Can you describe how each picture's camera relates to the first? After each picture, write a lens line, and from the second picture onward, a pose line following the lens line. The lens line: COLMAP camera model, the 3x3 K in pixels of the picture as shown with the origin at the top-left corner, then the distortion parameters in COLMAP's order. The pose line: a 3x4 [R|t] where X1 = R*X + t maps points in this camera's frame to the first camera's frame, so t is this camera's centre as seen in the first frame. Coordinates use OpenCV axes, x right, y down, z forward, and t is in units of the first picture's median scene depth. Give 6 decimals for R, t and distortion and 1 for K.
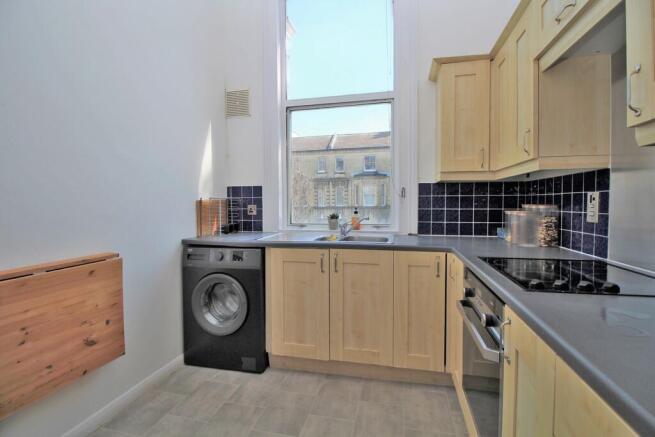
lens RADIAL K [[303.7, 0, 330.3], [0, 303.7, 212.1], [0, 0, 1]] dist [-0.004216, -0.010596]
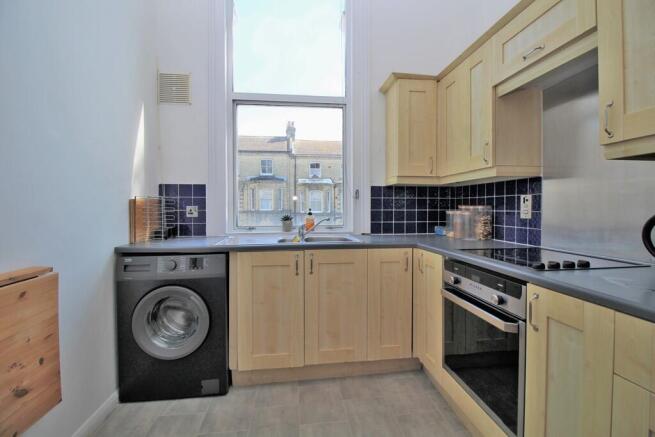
lens RADIAL K [[303.7, 0, 332.8], [0, 303.7, 211.4], [0, 0, 1]] dist [-0.004216, -0.010596]
pose [[0.938003, -0.000605, 0.346626, -0.248762], [0.006678, 0.999844, -0.016326, 0.013294], [-0.346562, 0.017628, 0.937861, 0.053828]]
